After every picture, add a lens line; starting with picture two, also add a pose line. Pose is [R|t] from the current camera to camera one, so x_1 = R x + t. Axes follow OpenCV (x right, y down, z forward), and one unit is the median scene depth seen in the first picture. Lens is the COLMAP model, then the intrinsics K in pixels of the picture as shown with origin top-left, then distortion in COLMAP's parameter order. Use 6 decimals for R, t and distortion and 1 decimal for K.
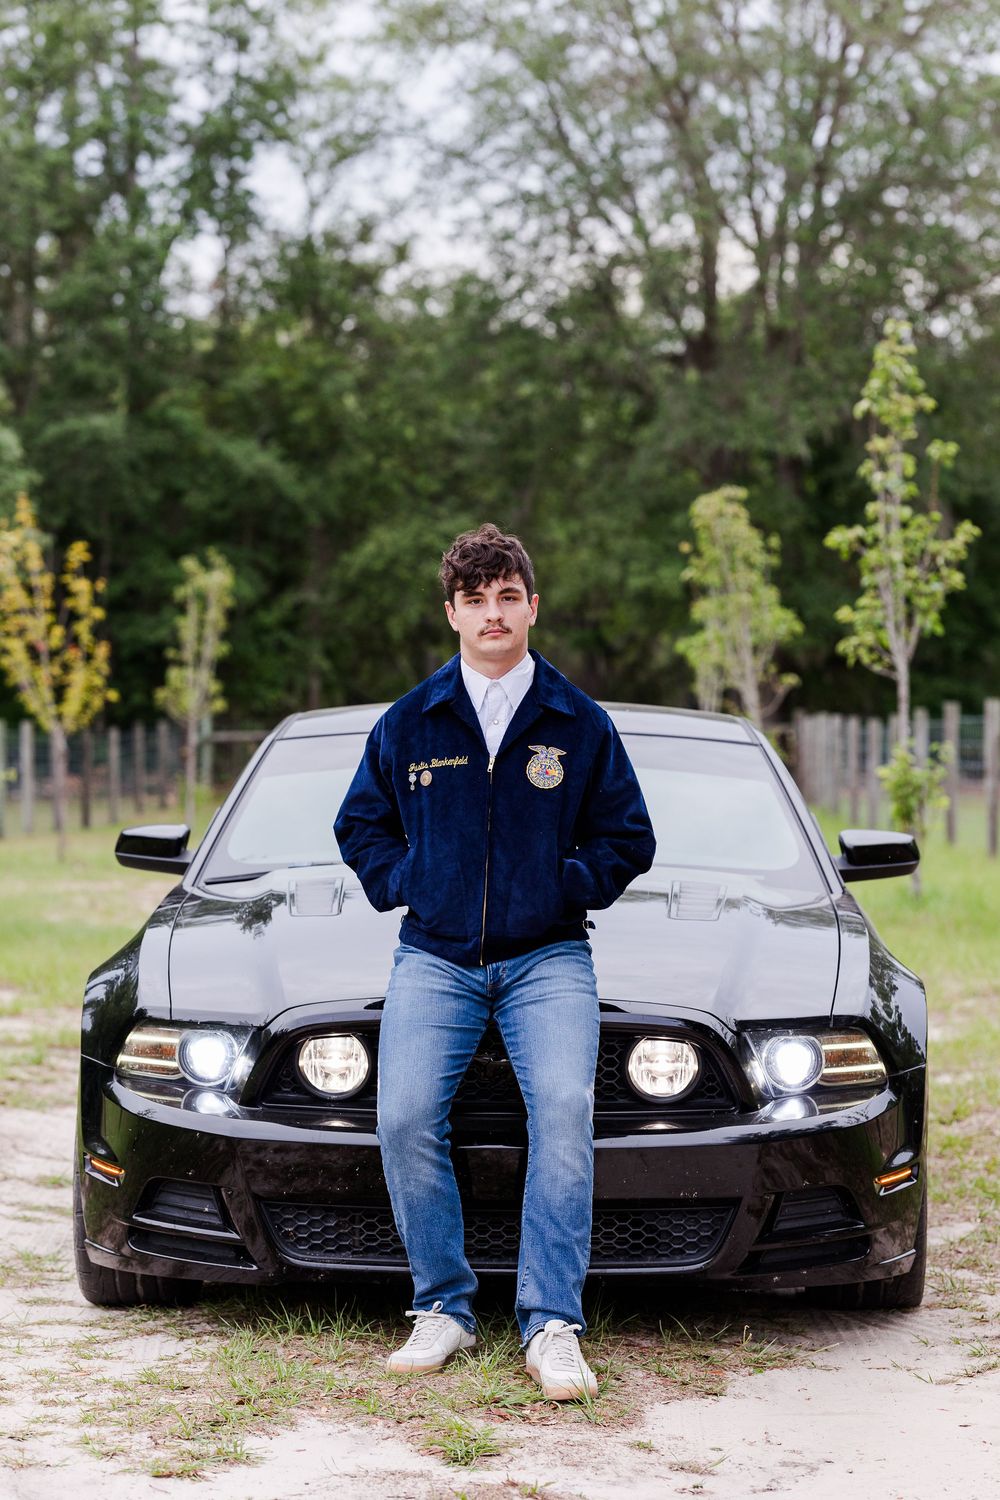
lens RADIAL K [[3733.4, 0, 495.4], [0, 3733.4, 747.1], [0, 0, 1]] dist [-0.049178, 0.000000]
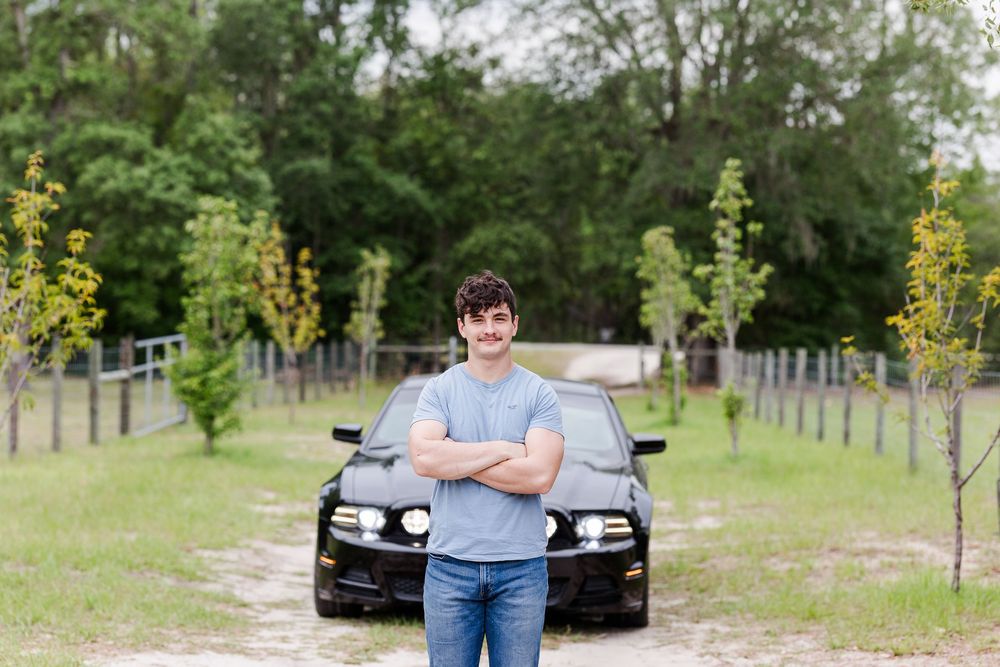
lens RADIAL K [[2488.9, 0, 481.9], [0, 2488.9, 342.3], [0, 0, 1]] dist [-0.049178, 0.000000]
pose [[0.999083, 0.026231, -0.033853, 0.016602], [-0.026212, 0.999656, 0.000982, -0.012353], [0.033867, -0.000093, 0.999426, -0.209459]]
